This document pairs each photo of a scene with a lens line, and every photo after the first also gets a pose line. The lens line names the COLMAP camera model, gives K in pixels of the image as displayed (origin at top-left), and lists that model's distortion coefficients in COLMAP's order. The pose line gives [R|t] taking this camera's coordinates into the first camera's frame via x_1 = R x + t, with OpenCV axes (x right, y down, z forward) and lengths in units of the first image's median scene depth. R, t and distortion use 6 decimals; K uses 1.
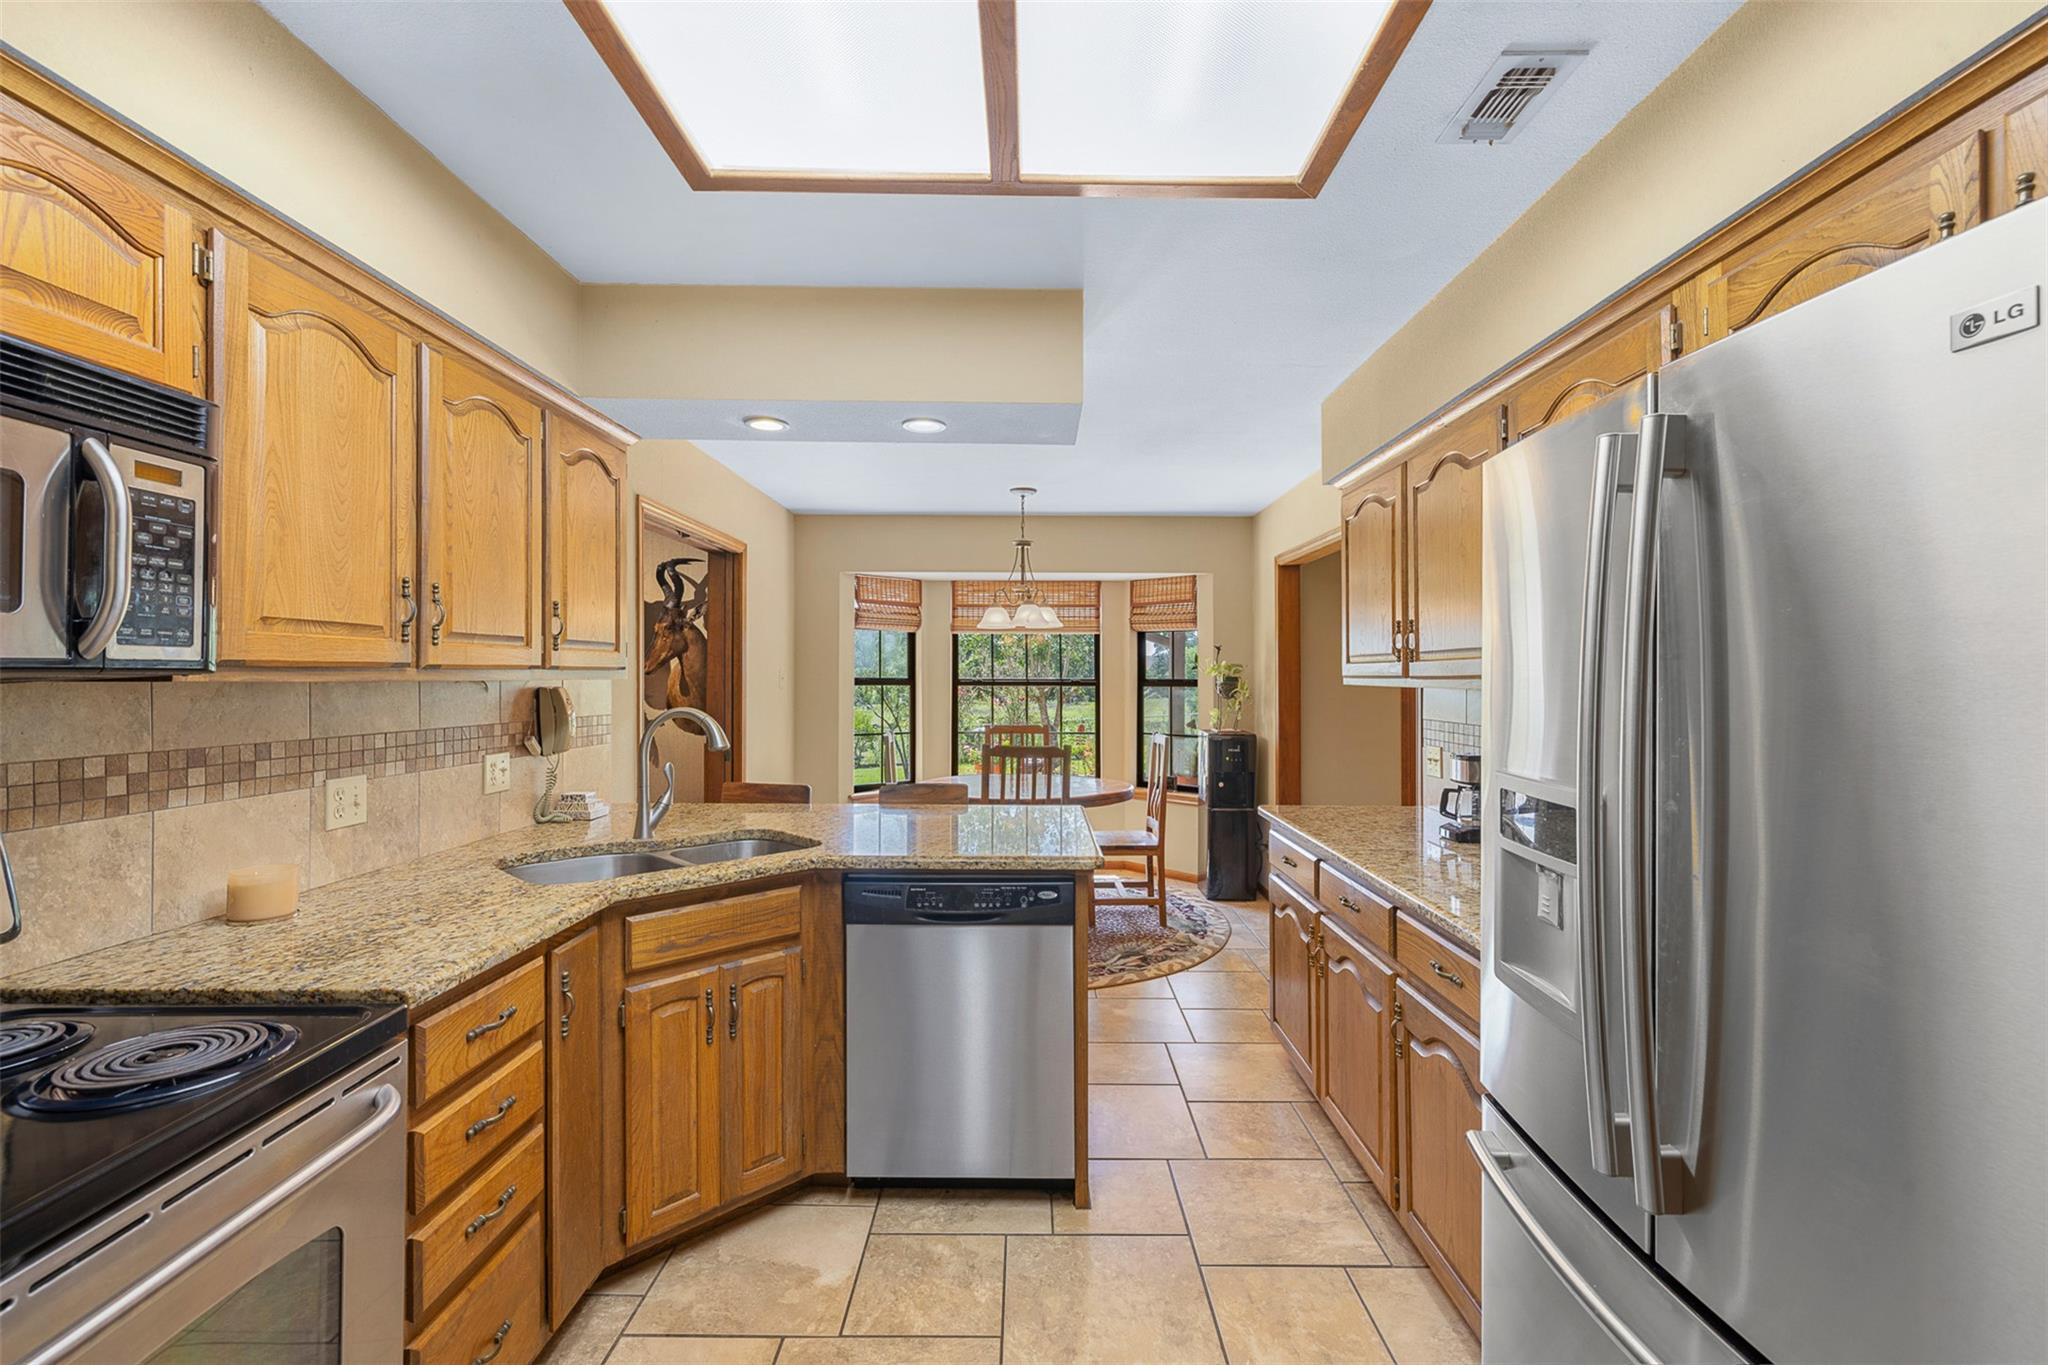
lens RADIAL K [[856.5, 0, 1024.6], [0, 856.5, 675.1], [0, 0, 1]] dist [0.002160, 0.000428]
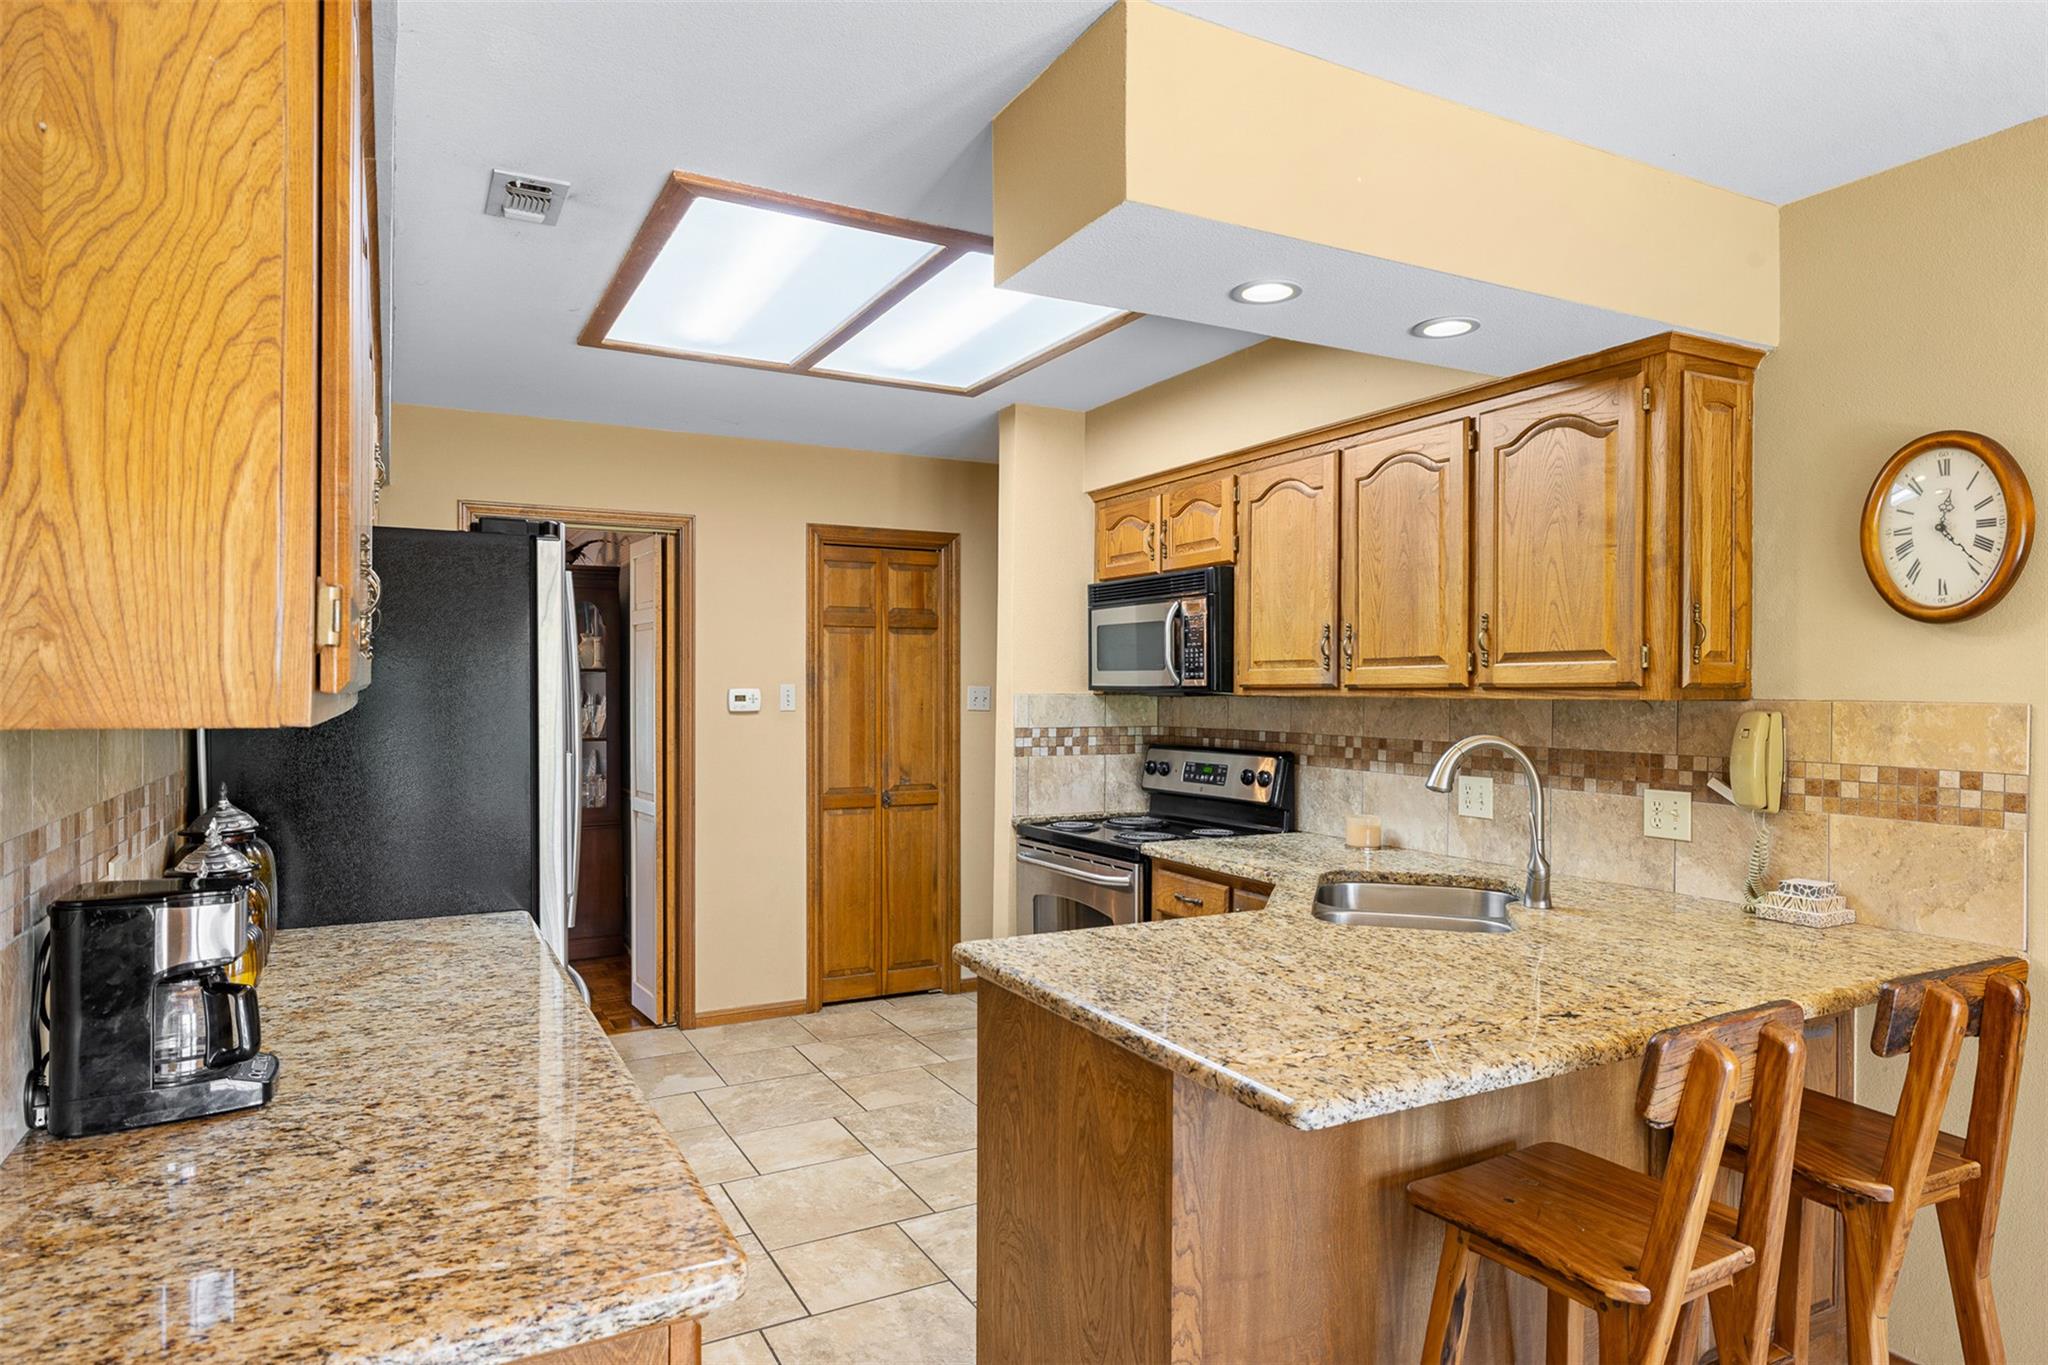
lens RADIAL K [[1145.3, 0, 1015.0], [0, 1145.3, 686.4], [0, 0, 1]] dist [0.000806, 0.000163]
pose [[-0.876011, -0.004799, -0.482267, 0.700598], [-0.003185, 0.999986, -0.004165, -0.000934], [0.482281, -0.002112, -0.876014, 2.599998]]
